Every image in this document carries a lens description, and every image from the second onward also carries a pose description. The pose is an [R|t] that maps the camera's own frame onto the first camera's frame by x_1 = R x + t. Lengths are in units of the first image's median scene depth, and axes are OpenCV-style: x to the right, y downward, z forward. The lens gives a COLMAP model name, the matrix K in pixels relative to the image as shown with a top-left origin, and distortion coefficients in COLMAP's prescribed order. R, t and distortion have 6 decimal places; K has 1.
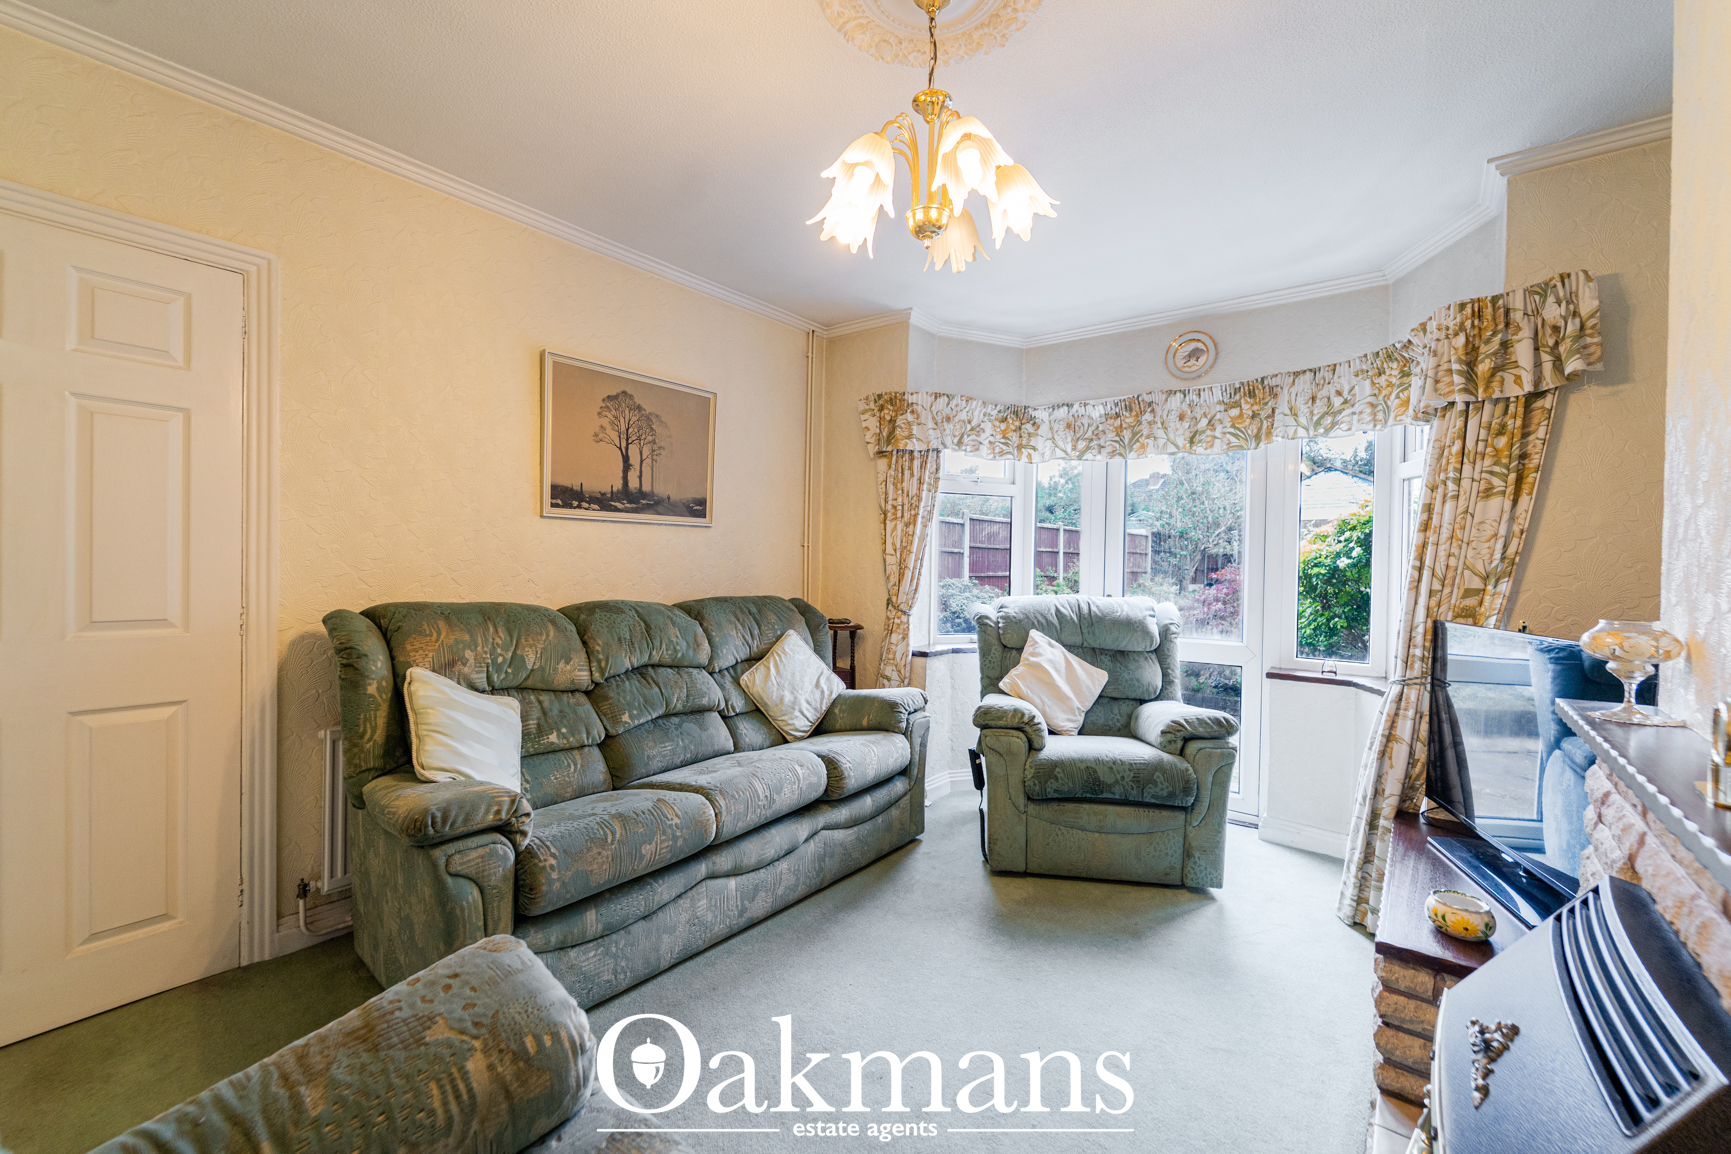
lens RADIAL K [[696.7, 0, 869.1], [0, 696.7, 571.7], [0, 0, 1]] dist [0.003081, -0.002672]
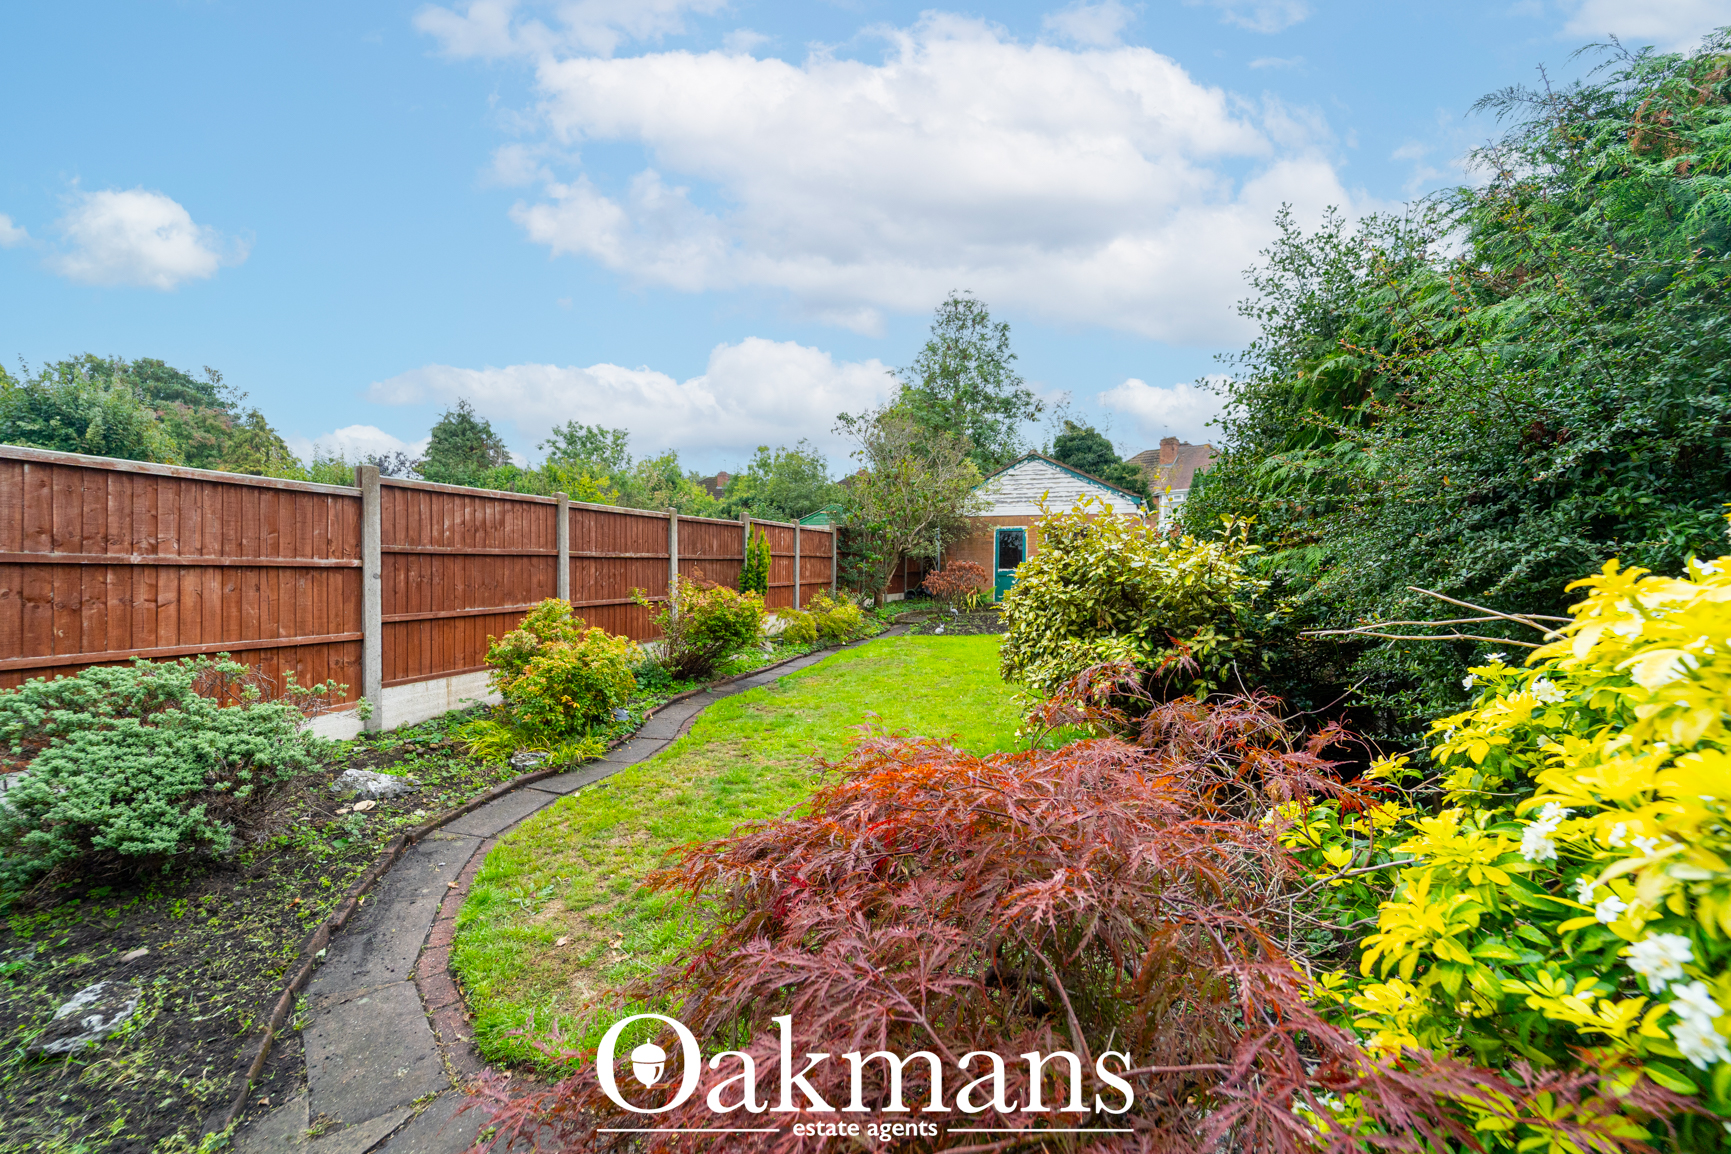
lens RADIAL K [[696.7, 0, 869.1], [0, 696.7, 571.7], [0, 0, 1]] dist [0.003081, -0.002672]
pose [[0.924564, -0.015596, 0.380707, 0.254723], [0.014735, 0.999878, 0.005176, -0.022353], [-0.380741, 0.000824, 0.924681, 0.501230]]
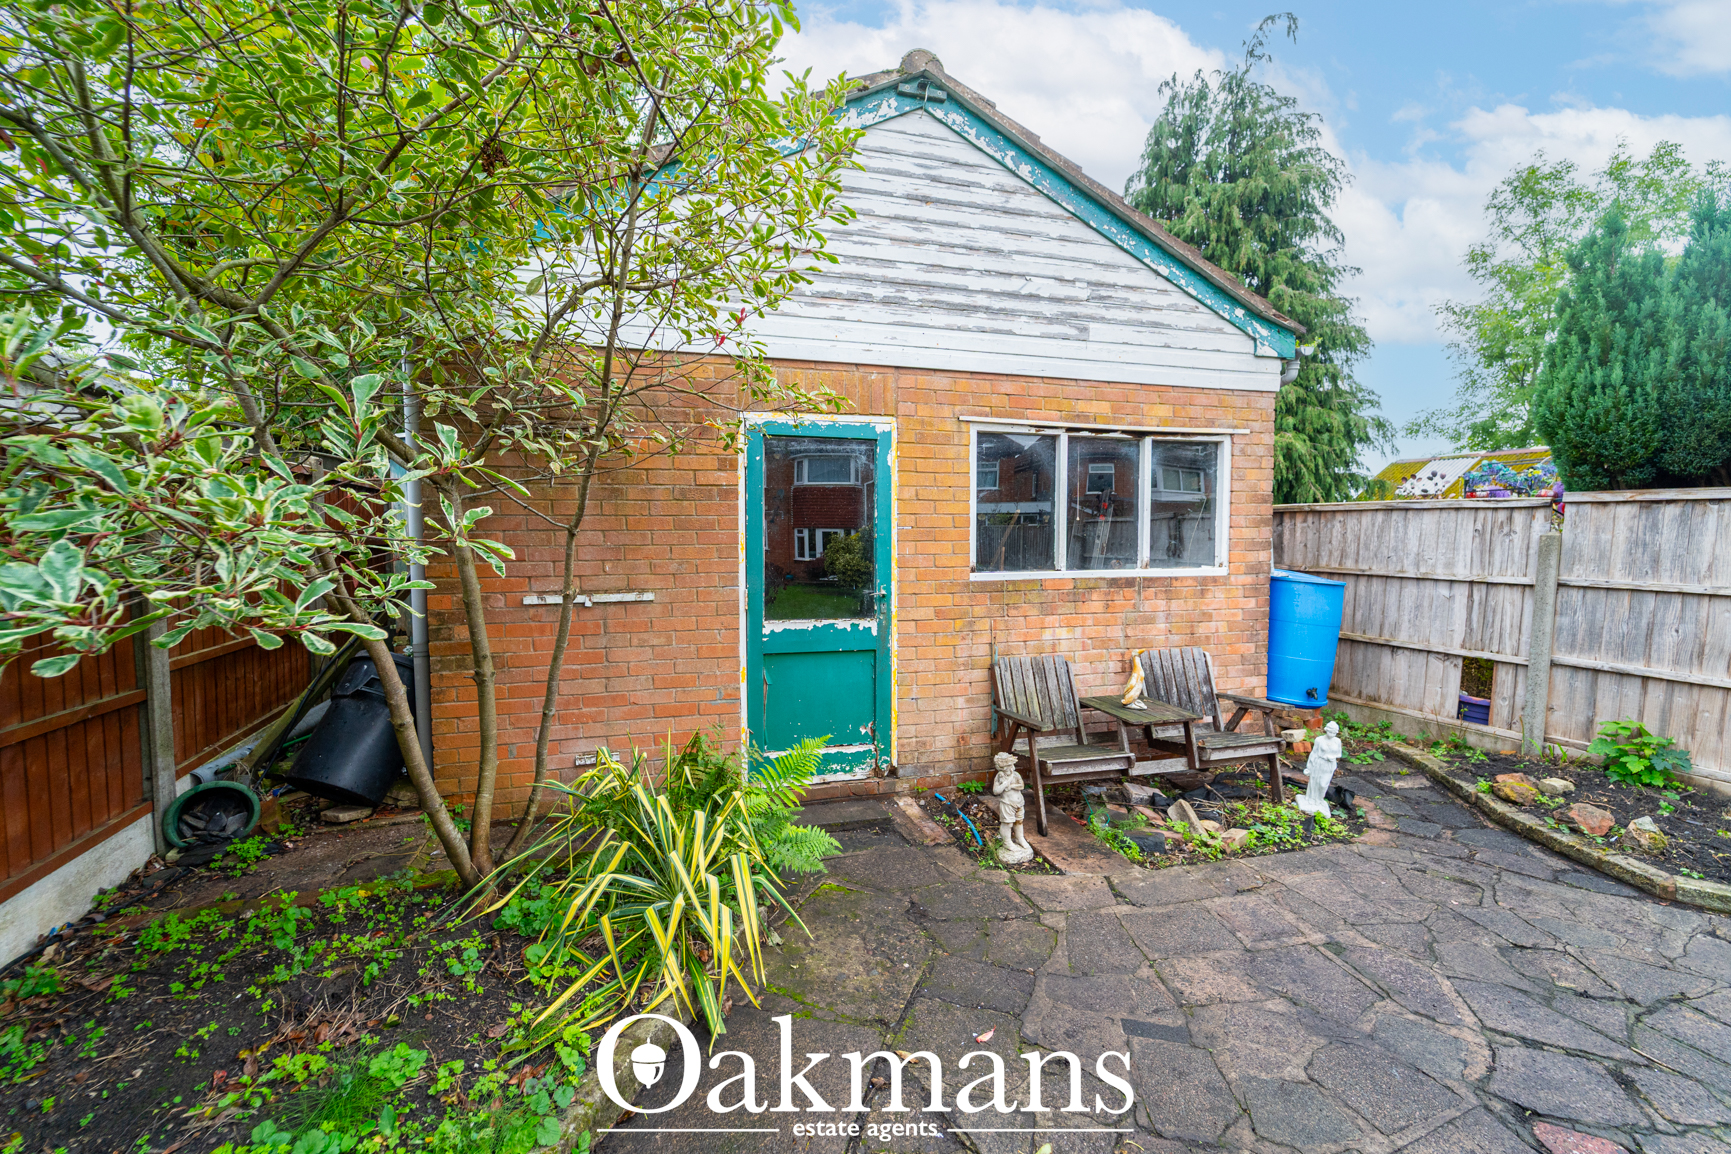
lens RADIAL K [[704.2, 0, 871.0], [0, 704.2, 569.6], [0, 0, 1]] dist [0.003633, -0.002392]
pose [[0.464690, -0.064095, 0.883151, 0.857869], [0.017735, 0.997850, 0.063088, -0.059249], [-0.885296, -0.013654, 0.464828, 1.644215]]
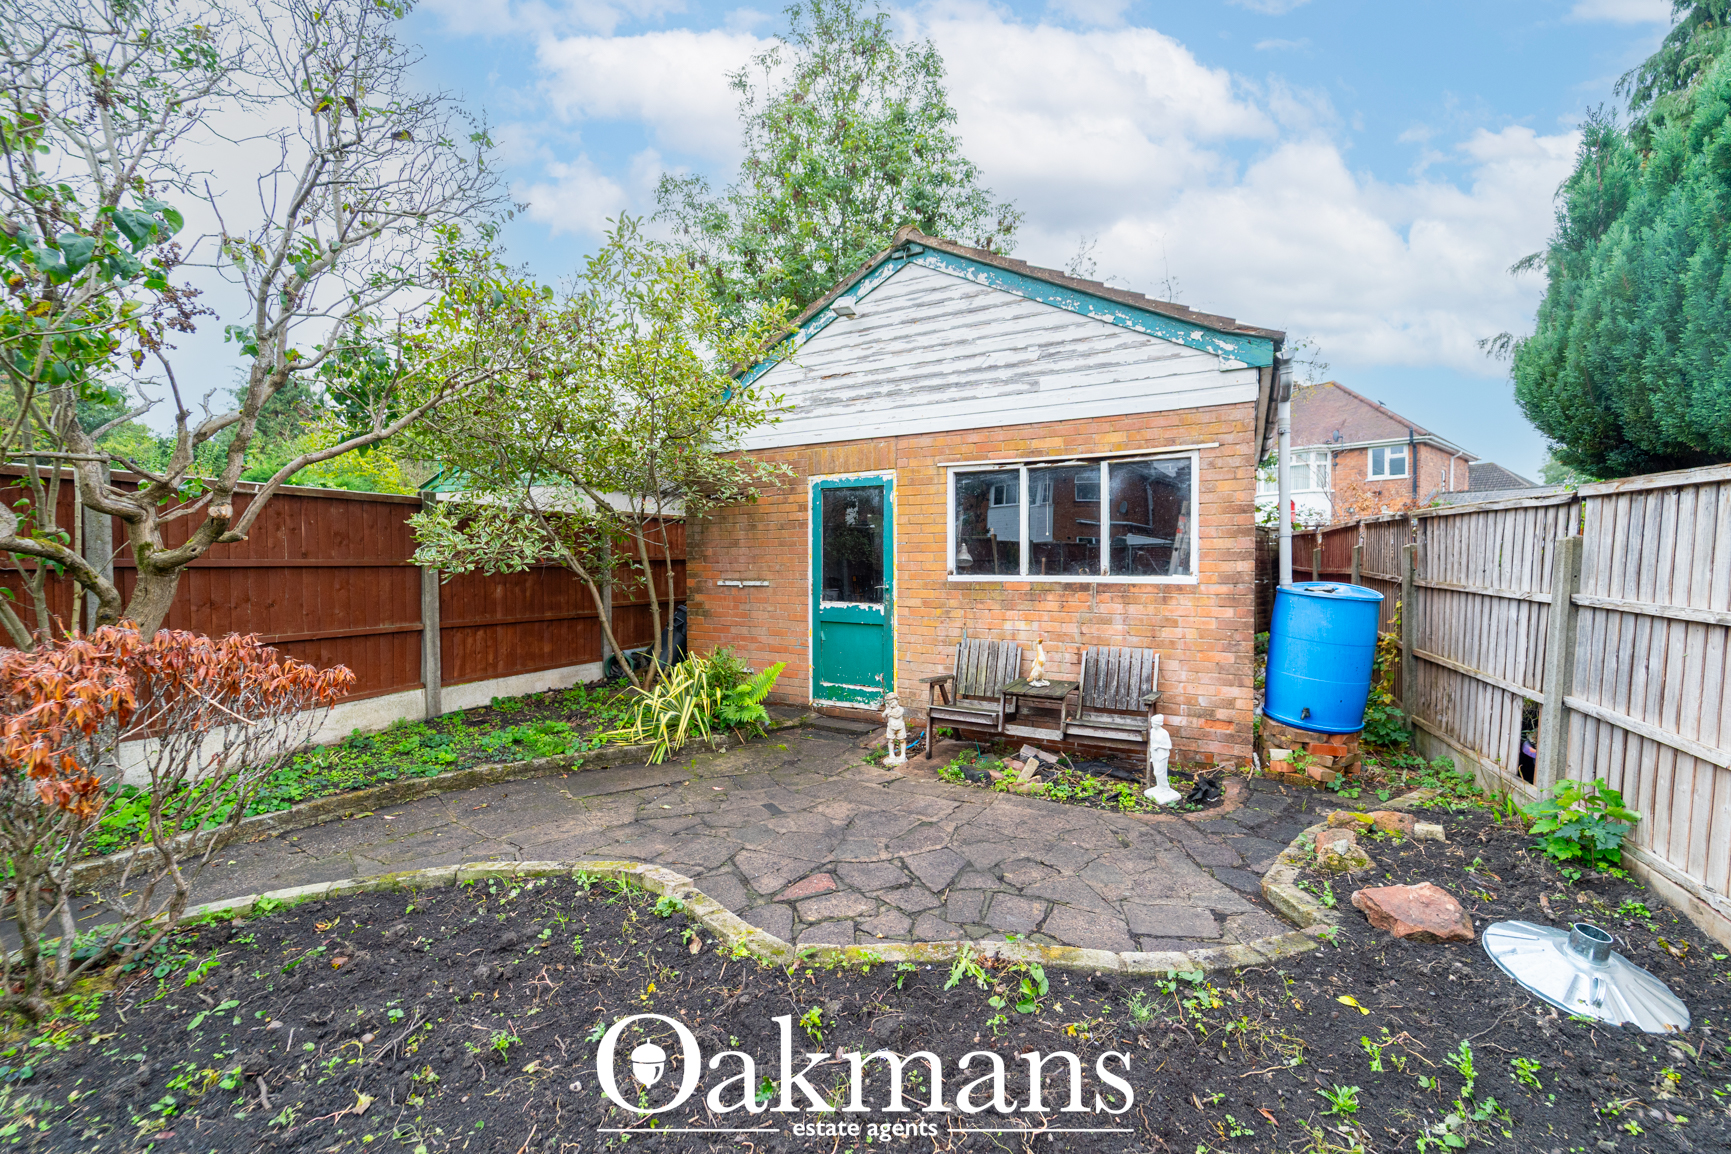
lens RADIAL K [[707.5, 0, 872.5], [0, 707.5, 570.4], [0, 0, 1]] dist [0.000454, 0.000114]
pose [[0.952782, -0.022896, 0.302789, 0.994489], [0.021068, 0.999735, 0.009300, -0.043489], [-0.302922, -0.002482, 0.953012, 1.315951]]
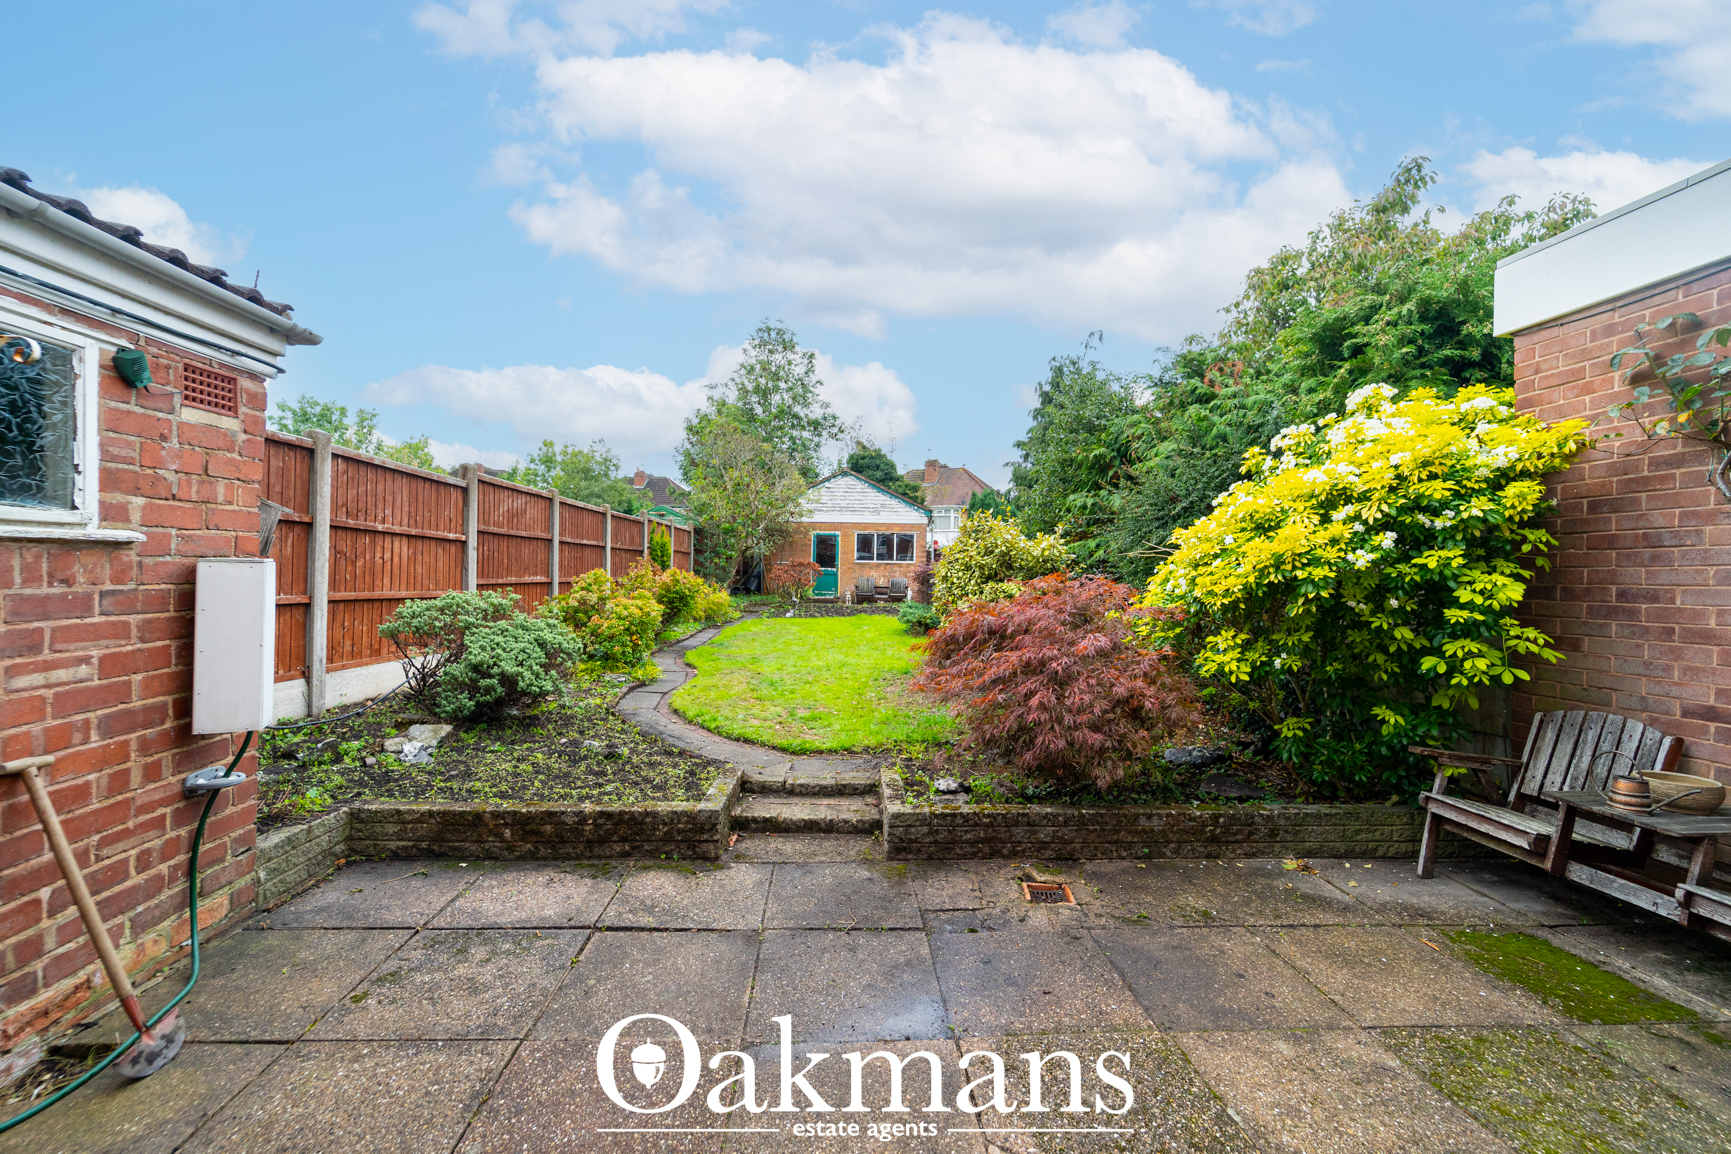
lens RADIAL K [[704.2, 0, 871.0], [0, 704.2, 569.6], [0, 0, 1]] dist [0.003633, -0.002392]
pose [[0.743038, 0.001390, 0.669248, 0.002149], [0.002944, 0.999981, -0.005346, -0.001409], [-0.669243, 0.005942, 0.743020, 0.380859]]
